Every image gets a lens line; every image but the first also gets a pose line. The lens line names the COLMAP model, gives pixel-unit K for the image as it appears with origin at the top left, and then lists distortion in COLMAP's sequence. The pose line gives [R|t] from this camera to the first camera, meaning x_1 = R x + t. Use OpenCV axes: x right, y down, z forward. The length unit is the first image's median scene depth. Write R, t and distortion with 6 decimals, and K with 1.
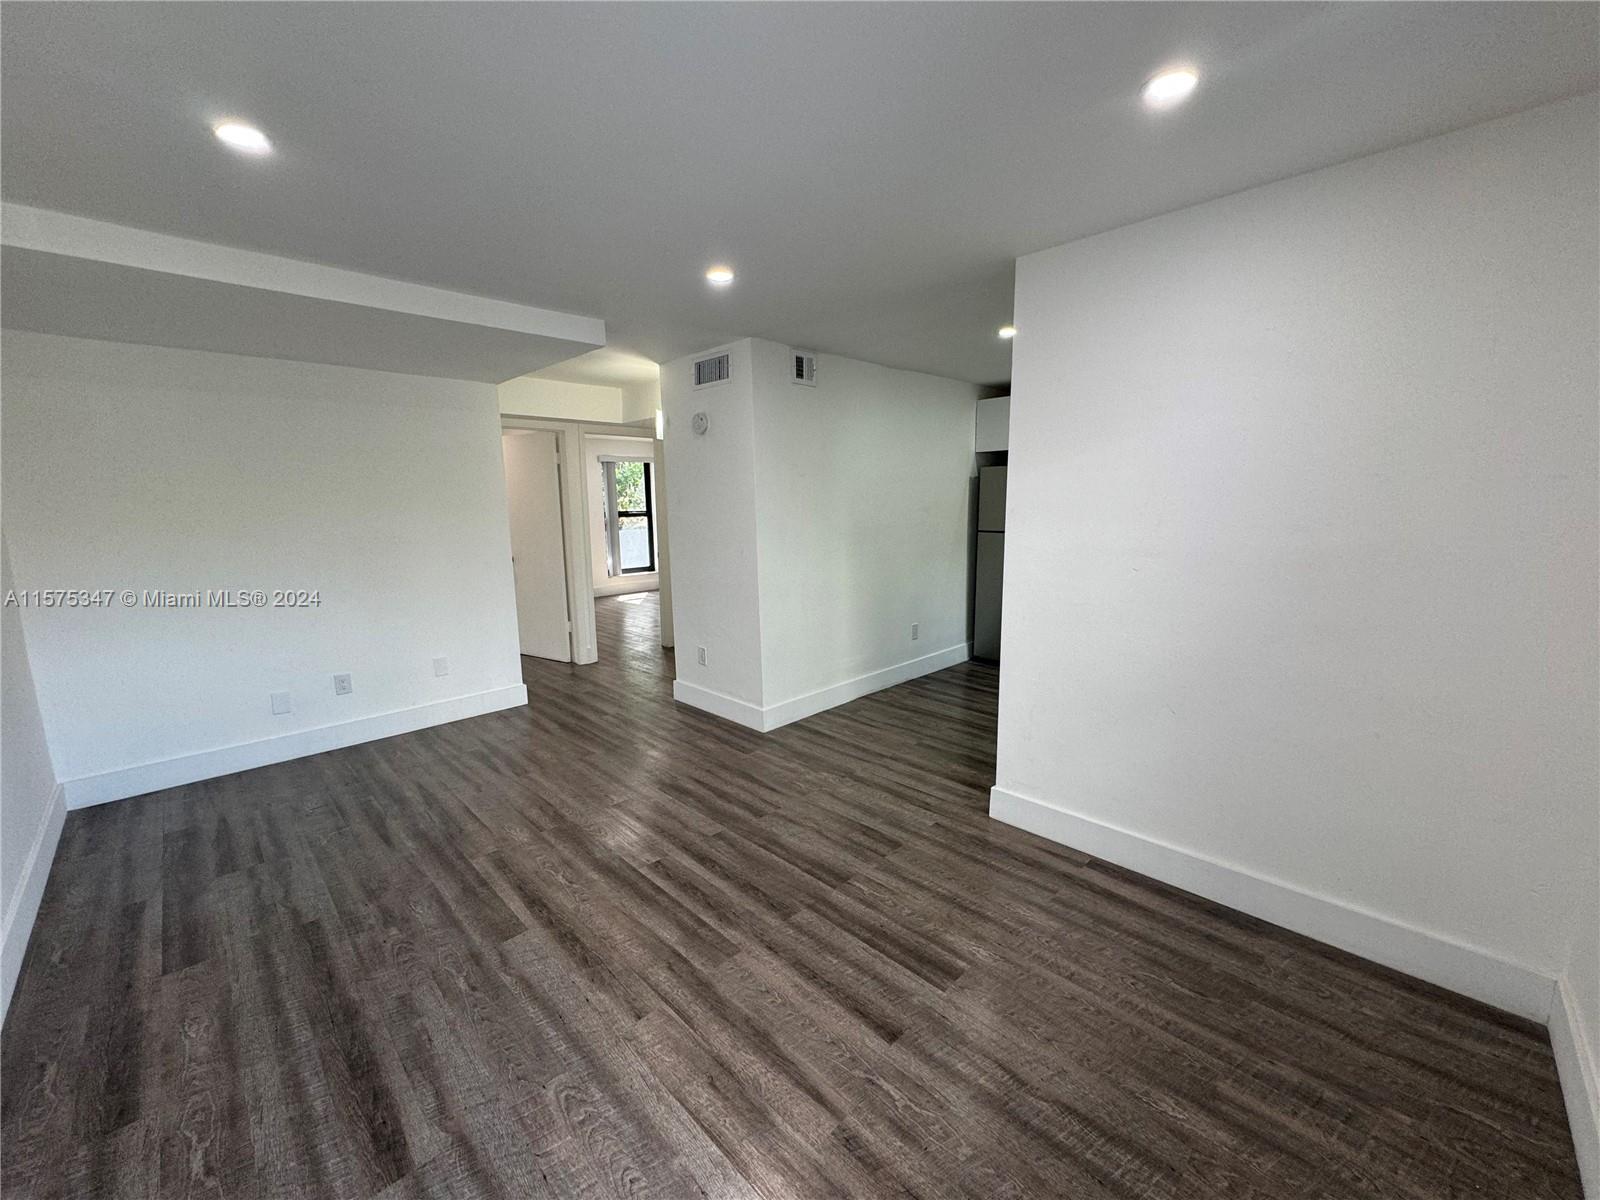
lens RADIAL K [[639.3, 0, 799.0], [0, 639.3, 600.5], [0, 0, 1]] dist [-0.003007, 0.000588]
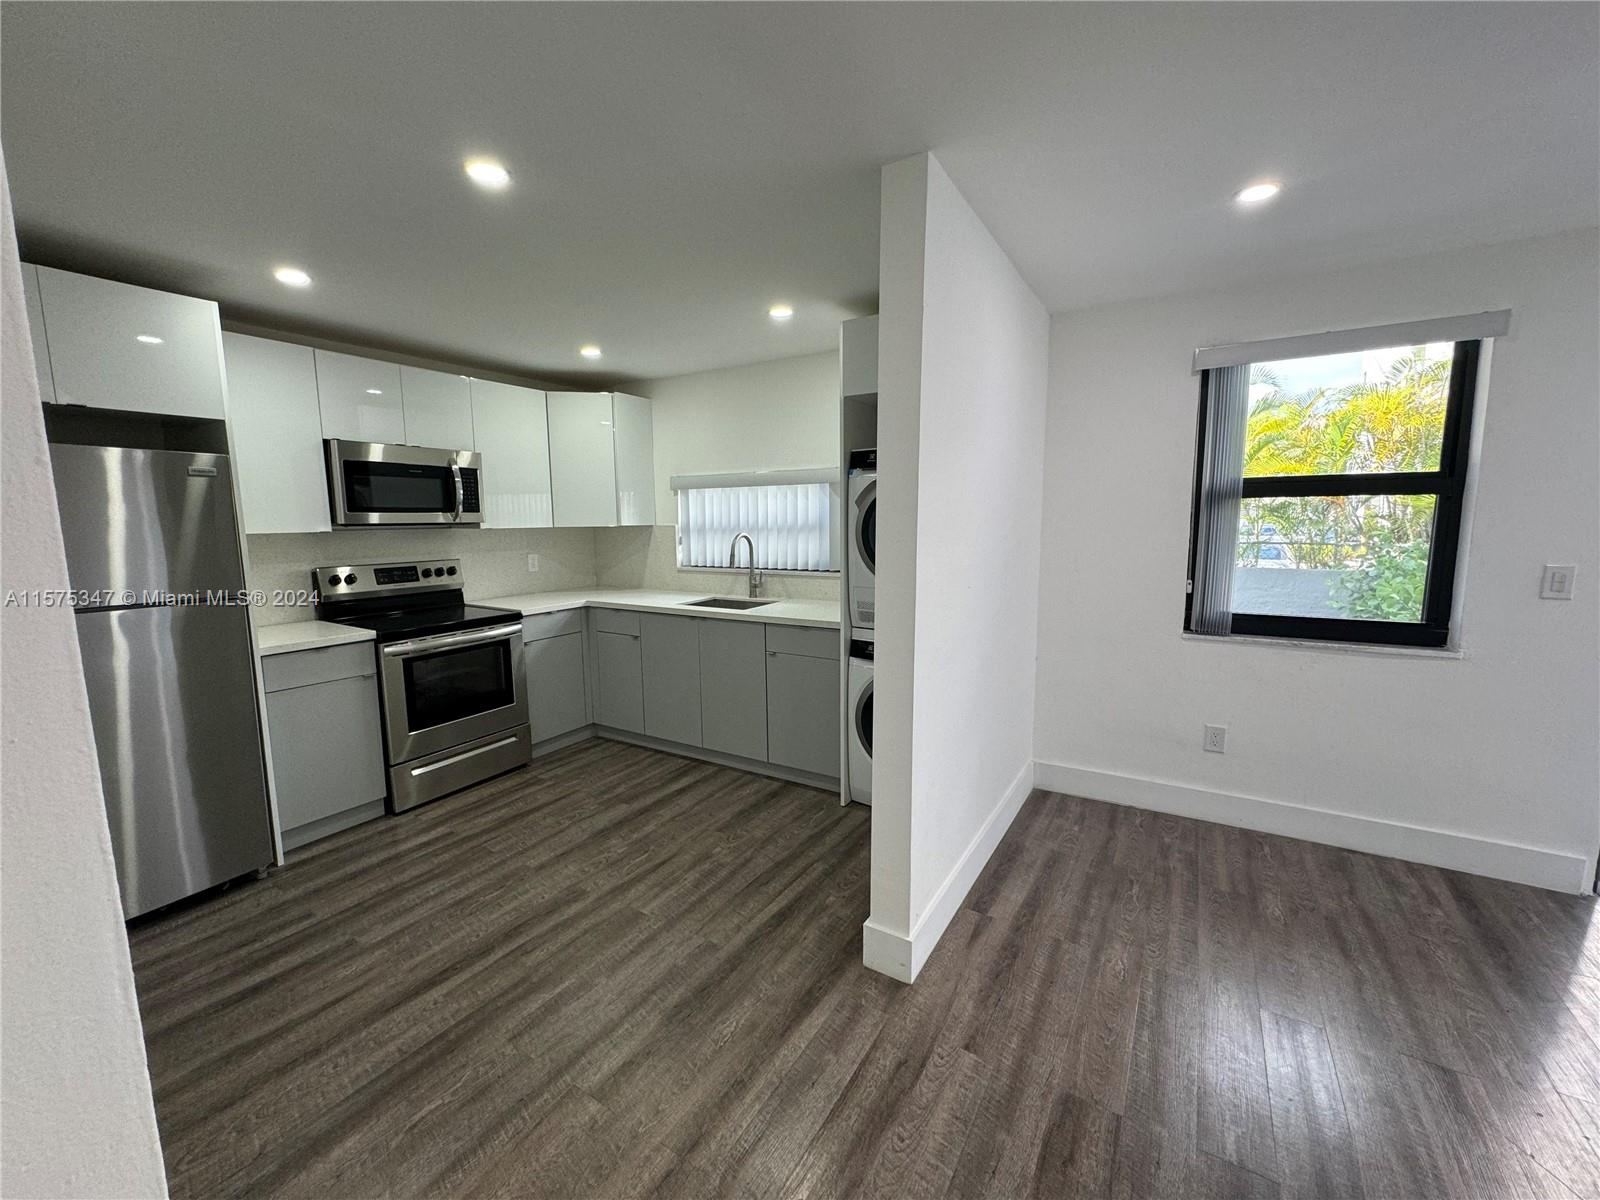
lens RADIAL K [[639.3, 0, 799.0], [0, 639.3, 600.5], [0, 0, 1]] dist [-0.003007, 0.000588]
pose [[-0.230640, -0.108837, 0.966933, -0.233978], [0.168991, 0.974143, 0.149958, -0.146862], [-0.958252, 0.197989, -0.206284, 0.984093]]
